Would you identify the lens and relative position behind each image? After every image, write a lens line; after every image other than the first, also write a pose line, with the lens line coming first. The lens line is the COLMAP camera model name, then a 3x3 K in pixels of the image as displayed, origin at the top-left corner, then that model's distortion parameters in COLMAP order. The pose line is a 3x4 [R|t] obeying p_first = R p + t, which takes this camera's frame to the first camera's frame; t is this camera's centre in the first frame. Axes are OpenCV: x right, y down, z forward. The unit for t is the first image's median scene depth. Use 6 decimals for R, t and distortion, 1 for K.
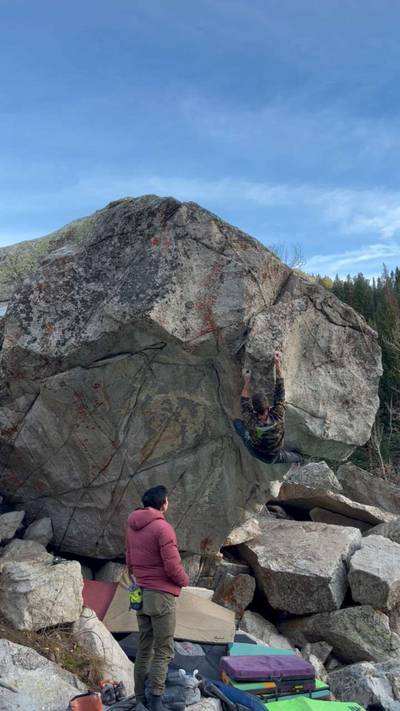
lens RADIAL K [[579.8, 0, 197.7], [0, 579.8, 357.5], [0, 0, 1]] dist [0.139919, -0.270379]
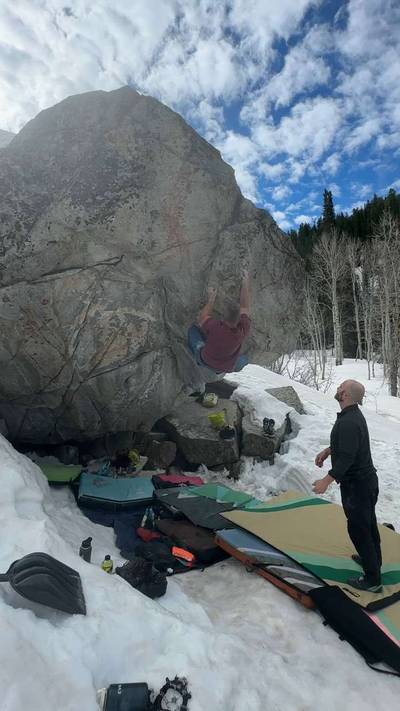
lens RADIAL K [[322.6, 0, 200.0], [0, 322.6, 355.5], [0, 0, 1]] dist [-0.002864, -0.000198]
pose [[0.949402, -0.037023, 0.311873, -0.104001], [-0.027912, 0.979152, 0.201204, 0.021565], [-0.312820, -0.199728, 0.928575, 0.420079]]
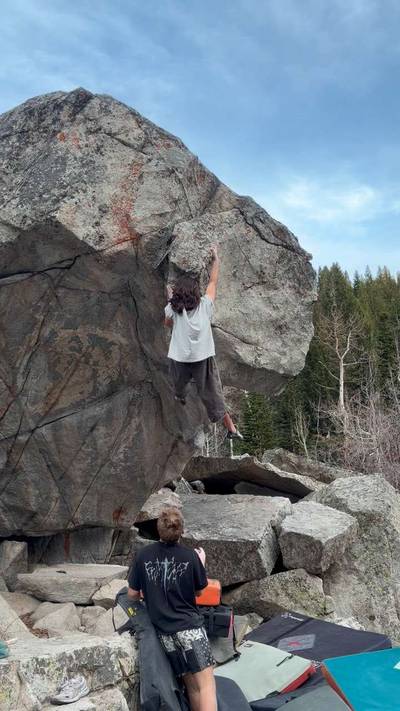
lens RADIAL K [[647.0, 0, 200.0], [0, 647.0, 355.5], [0, 0, 1]] dist [0.155484, -0.462036]
pose [[0.989551, 0.001278, 0.144175, -0.010709], [0.001213, 0.999851, -0.017194, 0.131062], [-0.144175, 0.017189, 0.989403, 0.028208]]
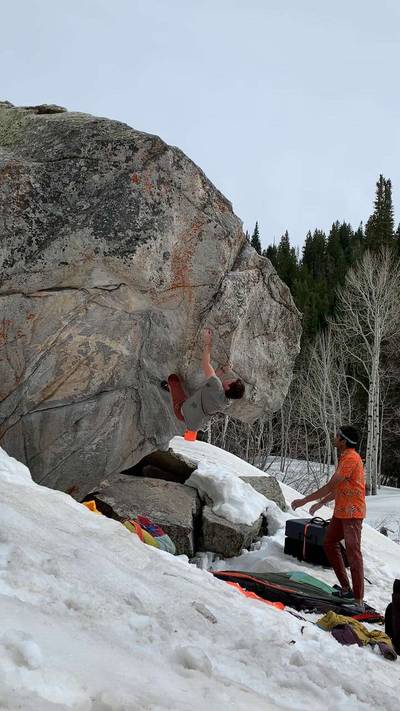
lens RADIAL K [[668.3, 0, 181.9], [0, 668.3, 384.4], [0, 0, 1]] dist [0.082169, -0.019076]
pose [[0.902087, 0.131542, 0.411017, -0.394806], [-0.181634, 0.979676, 0.085107, 0.020611], [-0.391469, -0.151428, 0.907646, -0.073401]]
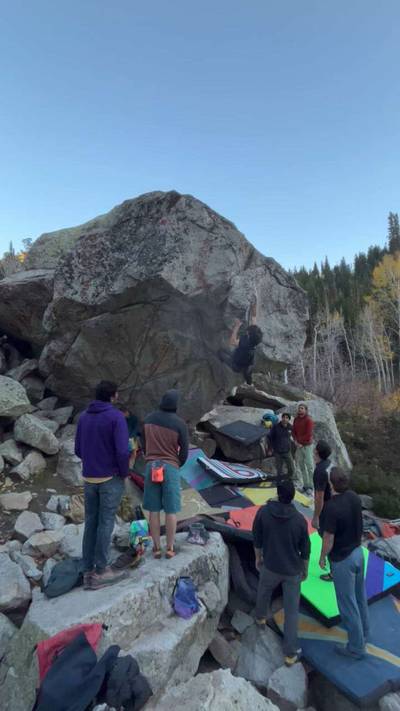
lens RADIAL K [[315.0, 0, 200.0], [0, 315.0, 355.5], [0, 0, 1]] dist [-0.000523, 0.000020]
pose [[0.993157, -0.004812, 0.116685, -0.070462], [-0.010395, 0.991542, 0.129369, 0.019071], [-0.116321, -0.129696, 0.984707, 0.192537]]
